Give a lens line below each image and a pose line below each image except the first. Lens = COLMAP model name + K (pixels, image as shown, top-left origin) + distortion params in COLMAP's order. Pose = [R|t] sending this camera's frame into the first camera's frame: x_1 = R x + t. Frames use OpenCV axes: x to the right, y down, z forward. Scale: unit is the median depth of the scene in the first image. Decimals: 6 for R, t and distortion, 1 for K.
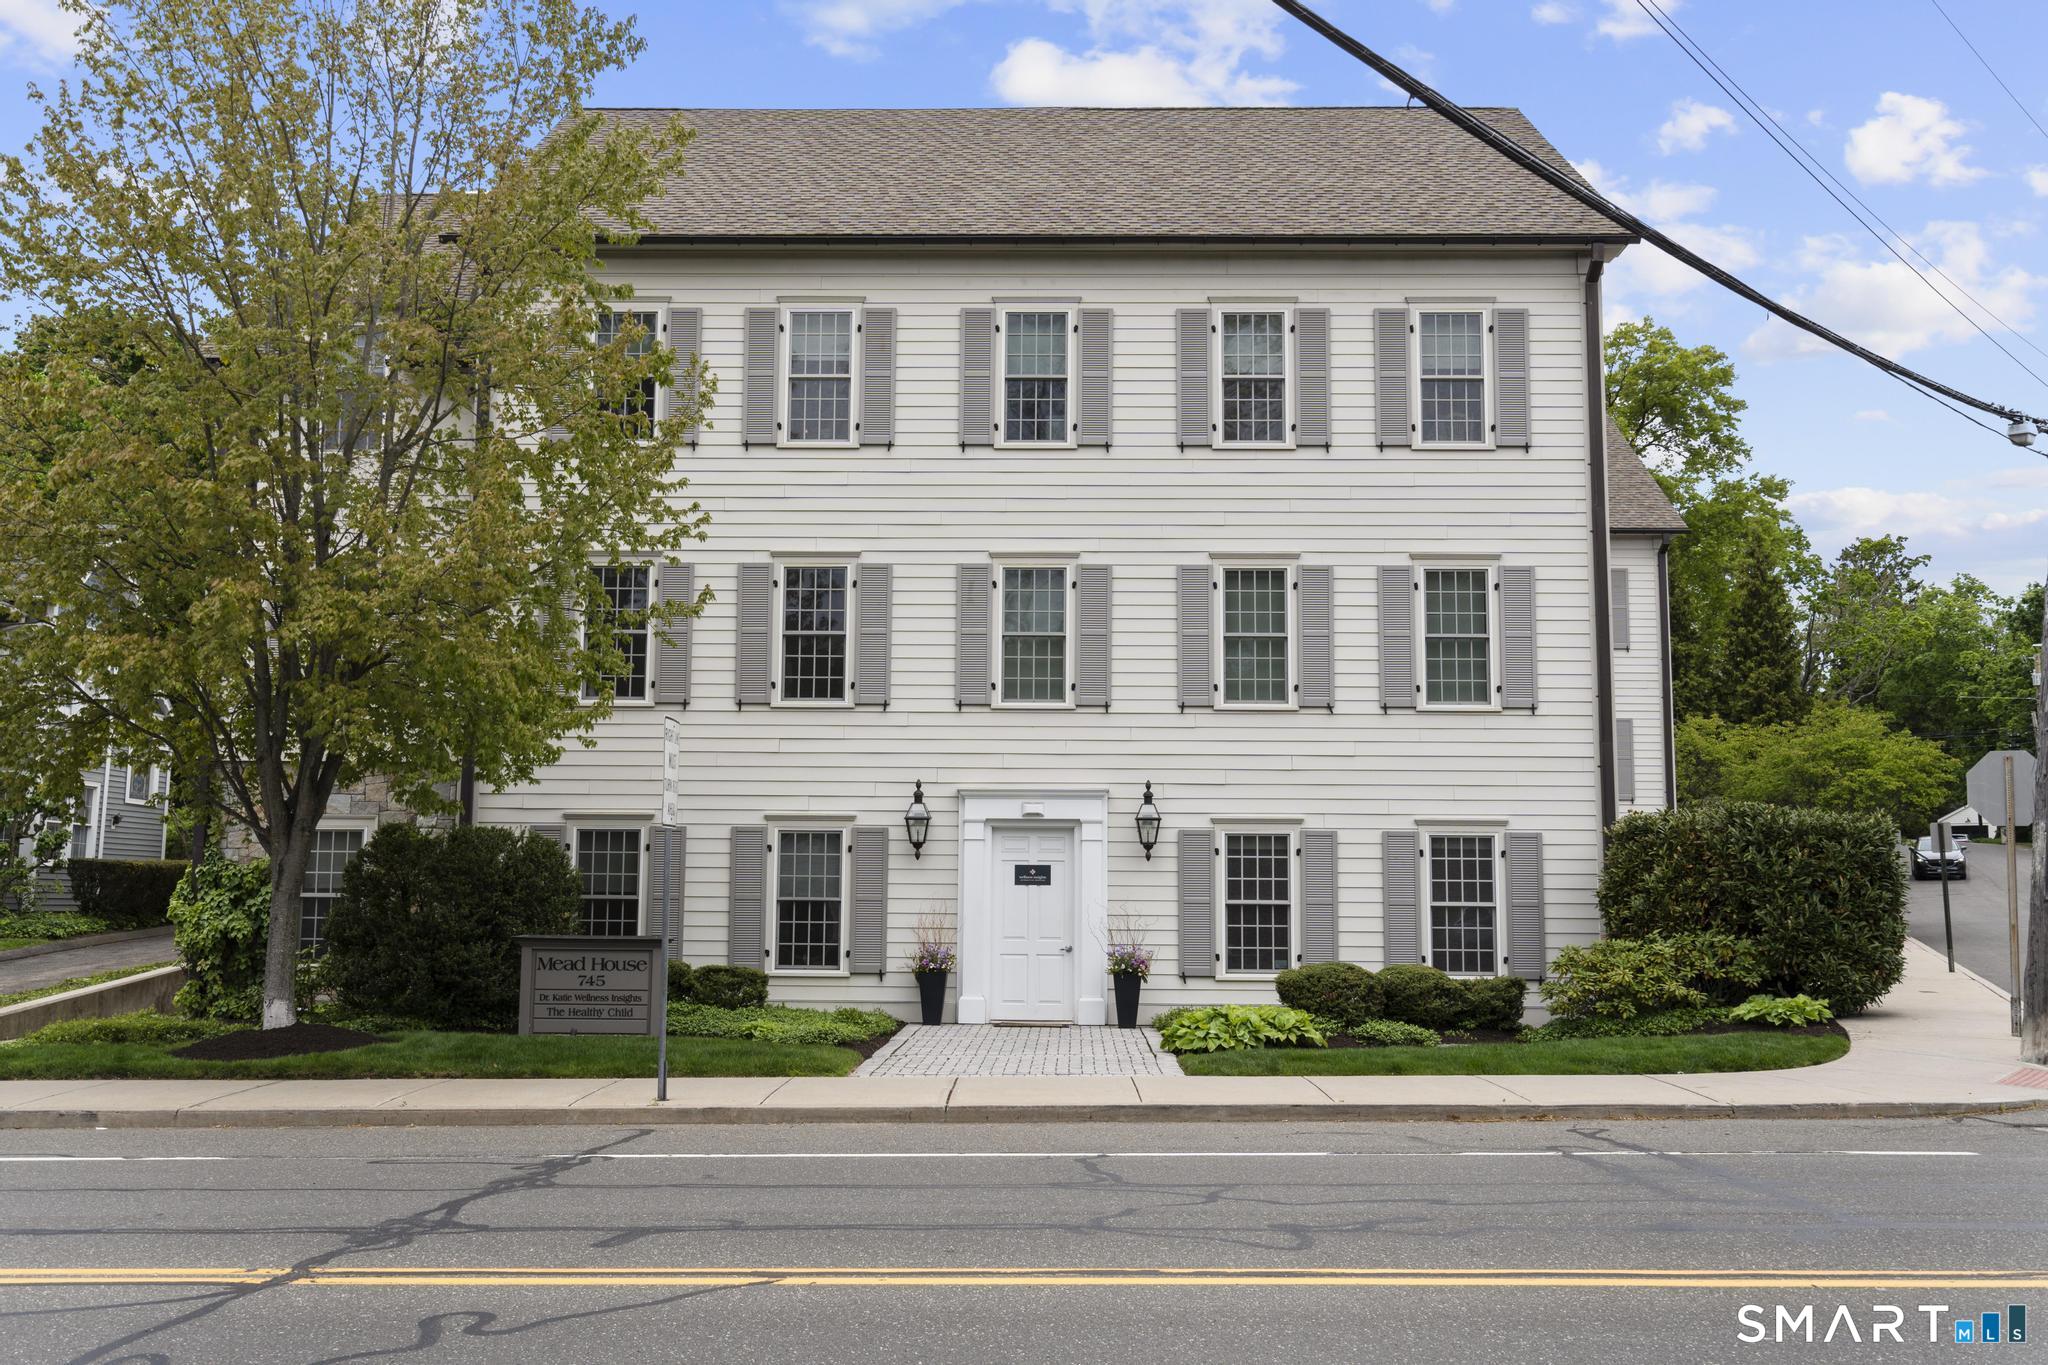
lens RADIAL K [[1815.0, 0, 1024.0], [0, 1815.0, 682.5], [0, 0, 1]] dist [0.003271, 0.000566]
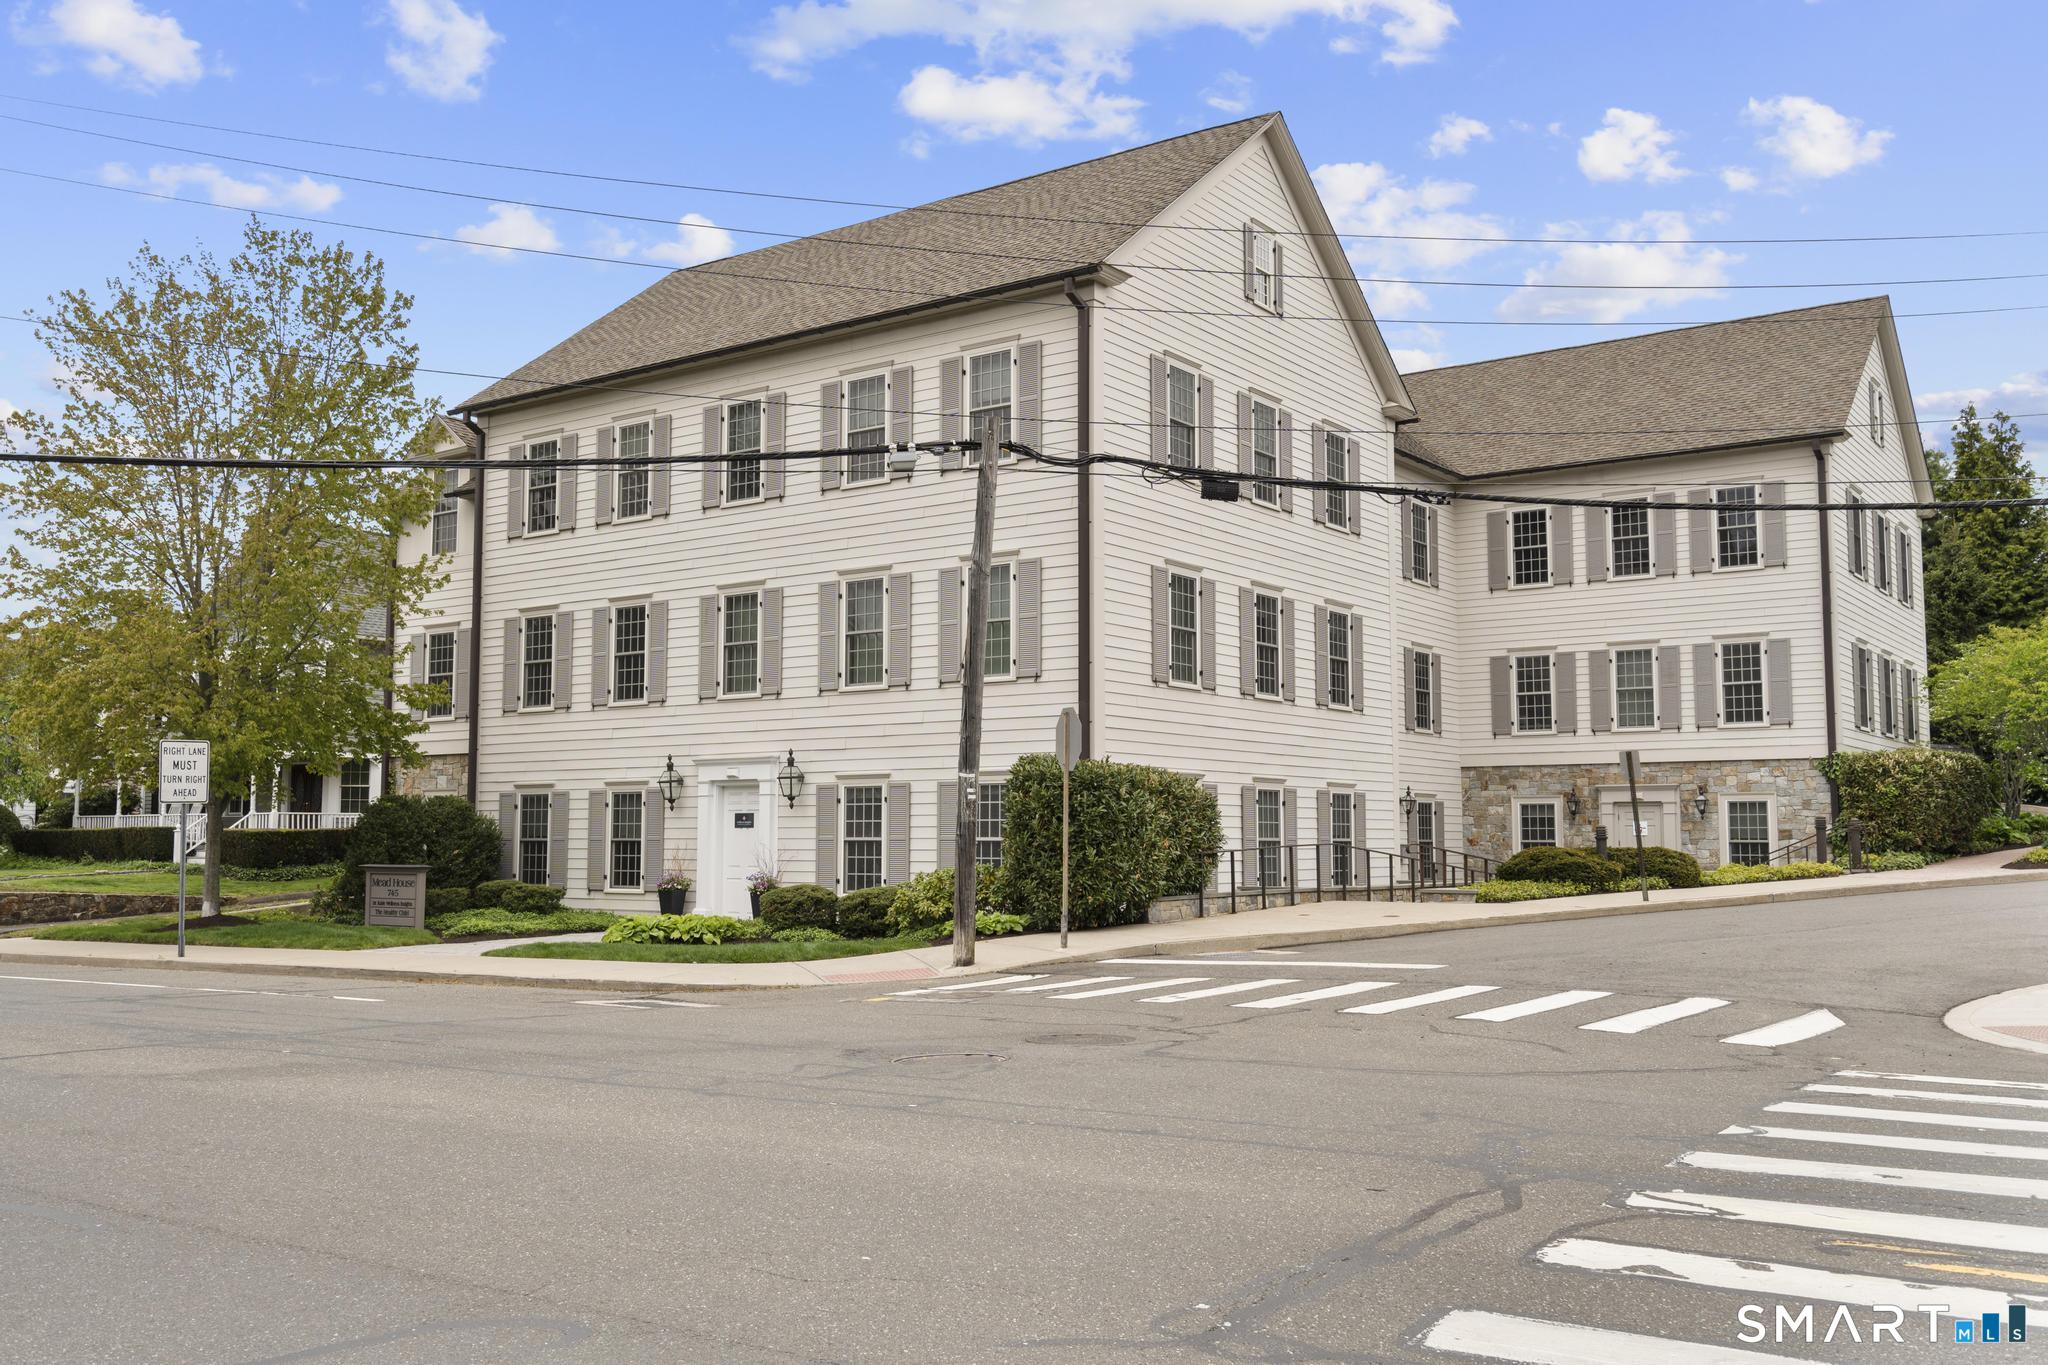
lens RADIAL K [[1892.6, 0, 1024.0], [0, 1892.6, 682.5], [0, 0, 1]] dist [0.073762, -0.004597]
pose [[0.811172, -0.057225, -0.582001, 1.012418], [0.077554, 0.996937, 0.010068, 0.004636], [0.579642, -0.053304, 0.813126, -0.031186]]
